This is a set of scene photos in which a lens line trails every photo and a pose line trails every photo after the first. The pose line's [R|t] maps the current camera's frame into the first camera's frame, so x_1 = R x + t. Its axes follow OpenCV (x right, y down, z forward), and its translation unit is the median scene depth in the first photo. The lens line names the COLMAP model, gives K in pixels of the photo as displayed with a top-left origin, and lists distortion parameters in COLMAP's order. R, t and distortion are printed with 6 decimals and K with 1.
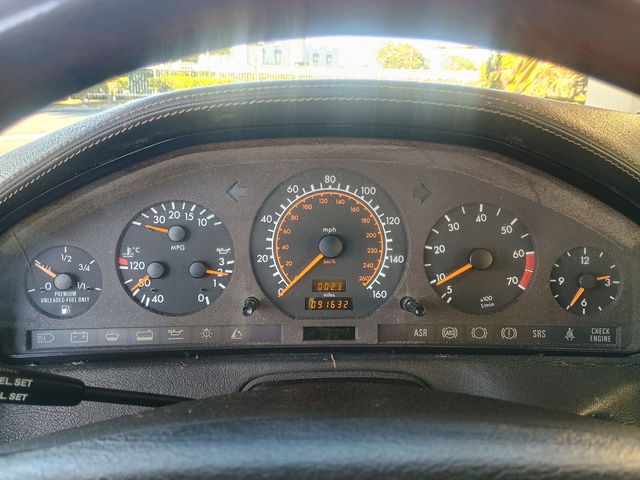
lens RADIAL K [[547.8, 0, 320.2], [0, 547.8, 240.7], [0, 0, 1]] dist [0.029522, 0.000635]
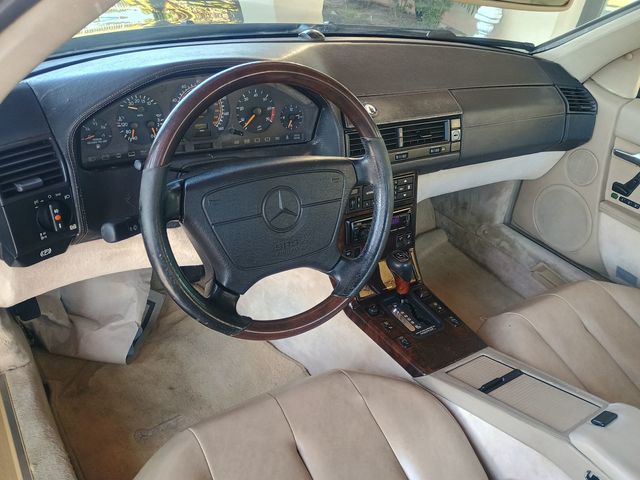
lens RADIAL K [[547.8, 0, 321.0], [0, 547.8, 237.8], [0, 0, 1]] dist [0.029522, 0.000635]
pose [[0.838207, -0.186284, 0.512550, -0.894307], [0.015196, 0.947464, 0.319500, -0.225444], [-0.545140, -0.260018, 0.797002, -1.389974]]
